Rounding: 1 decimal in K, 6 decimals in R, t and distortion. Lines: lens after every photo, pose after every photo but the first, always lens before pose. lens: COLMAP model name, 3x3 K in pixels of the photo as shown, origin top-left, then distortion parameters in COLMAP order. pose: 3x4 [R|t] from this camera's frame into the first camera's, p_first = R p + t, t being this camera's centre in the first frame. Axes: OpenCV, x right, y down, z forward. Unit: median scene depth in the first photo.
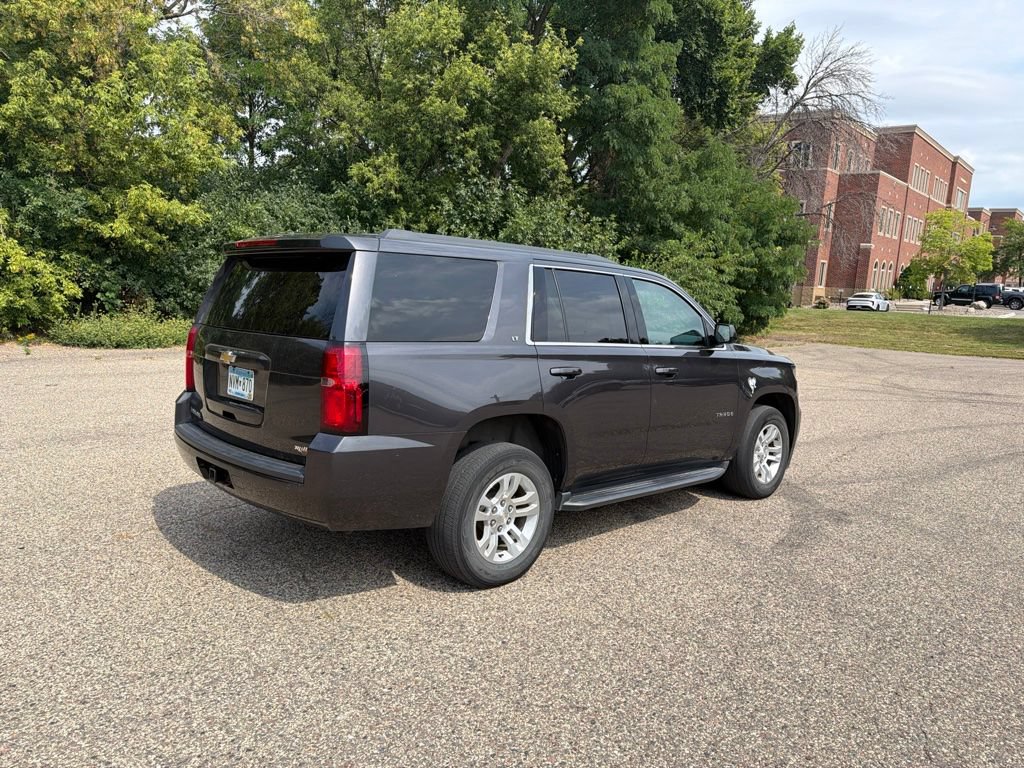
lens RADIAL K [[711.3, 0, 512.7], [0, 711.3, 388.8], [0, 0, 1]] dist [0.038990, -0.054176]
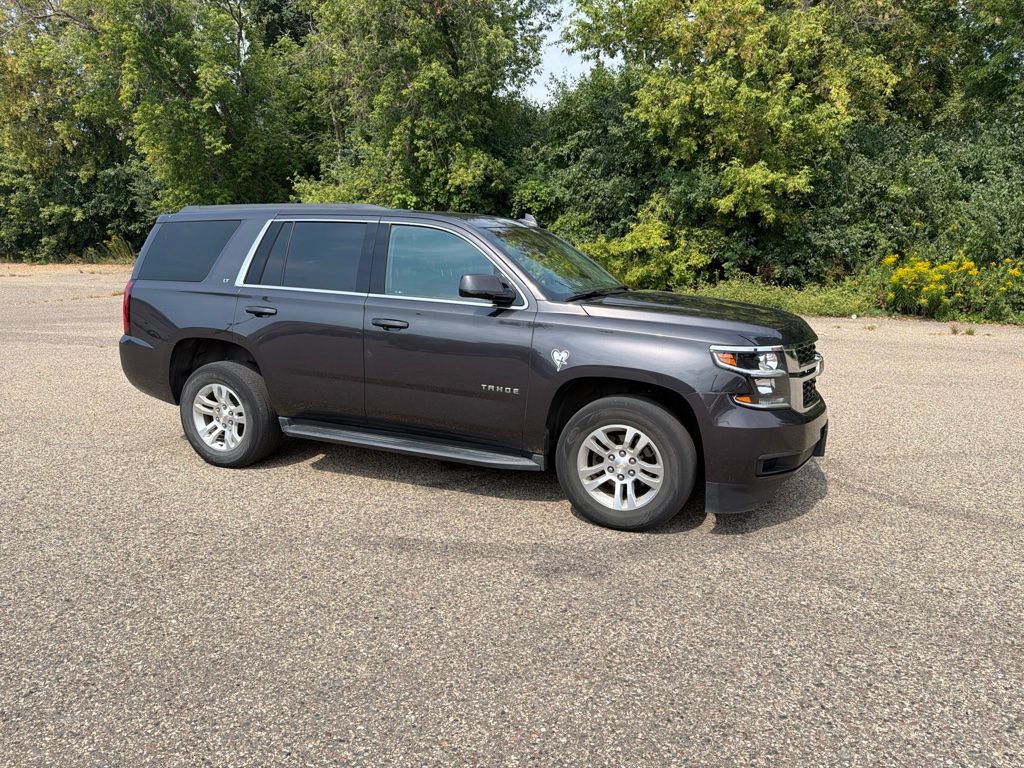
lens RADIAL K [[711.3, 0, 512.7], [0, 711.3, 388.8], [0, 0, 1]] dist [0.038990, -0.054176]
pose [[0.386159, 0.134778, -0.912533, 0.295108], [-0.102486, 0.989412, 0.102764, -0.013540], [0.916721, 0.053839, 0.395883, 0.202269]]
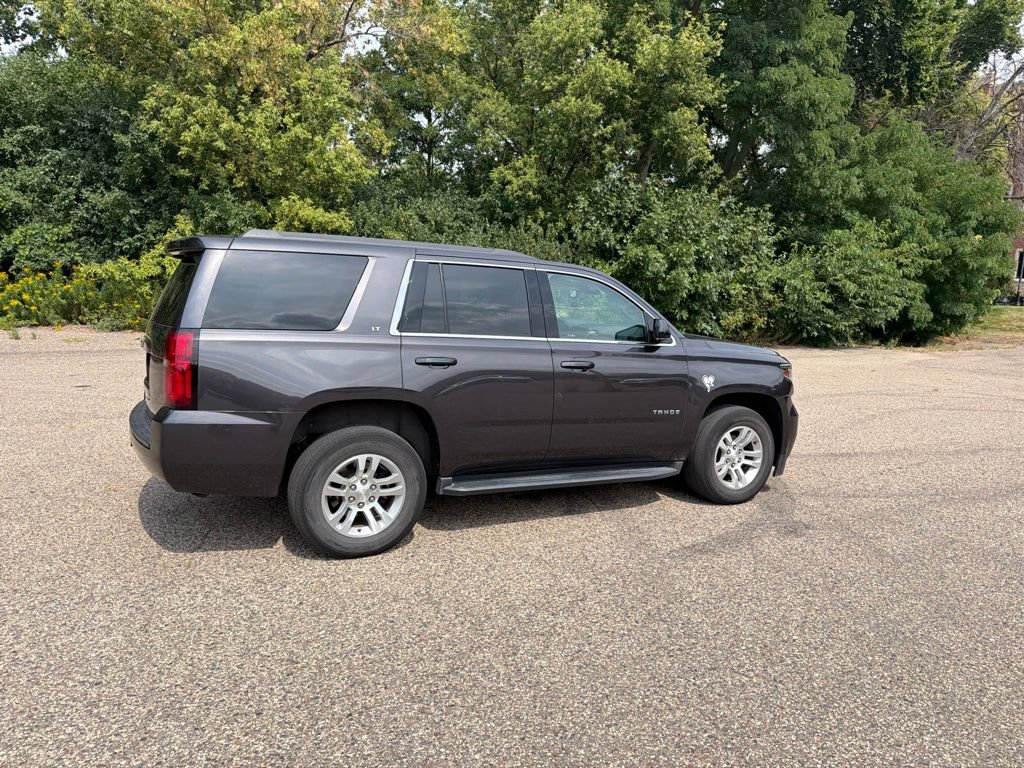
lens RADIAL K [[714.3, 0, 511.9], [0, 714.3, 387.7], [0, 0, 1]] dist [0.027514, -0.037005]
pose [[0.960685, 0.031736, -0.275820, 0.104225], [-0.031590, 0.999489, 0.004976, 0.001228], [0.275836, 0.003932, 0.961197, 0.004476]]
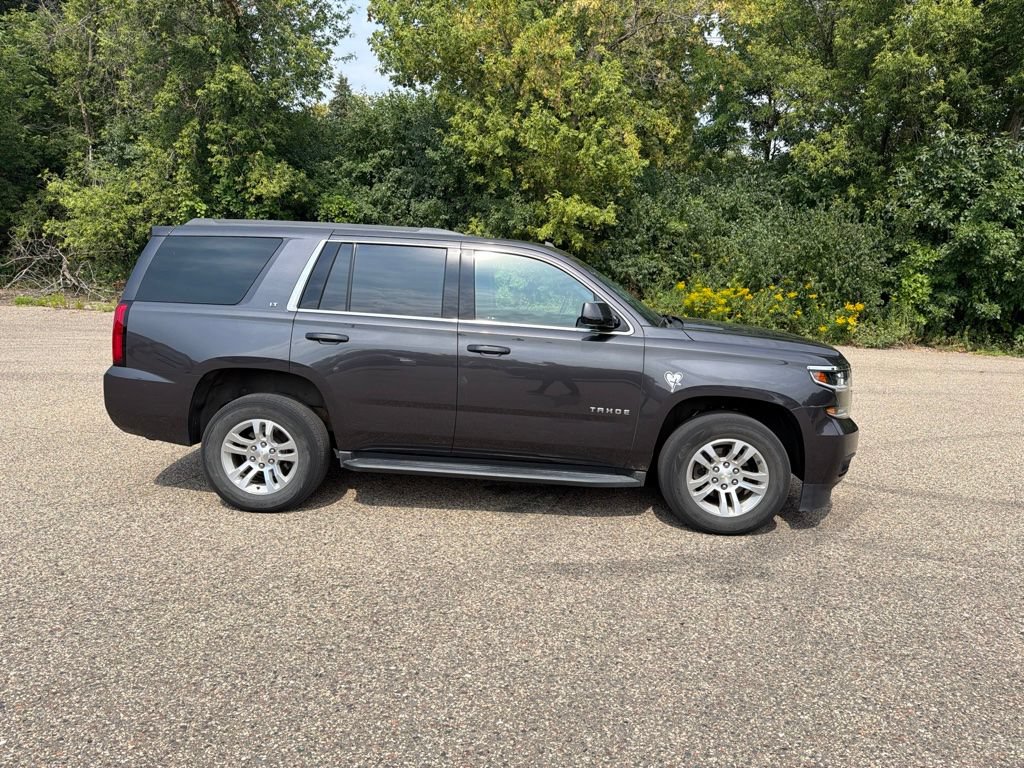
lens RADIAL K [[714.3, 0, 505.4], [0, 714.3, 382.4], [0, 0, 1]] dist [0.024382, -0.033426]
pose [[0.682949, 0.089948, -0.724906, 0.234139], [-0.092382, 0.995057, 0.036434, -0.004711], [0.724600, 0.042086, 0.687883, 0.098339]]
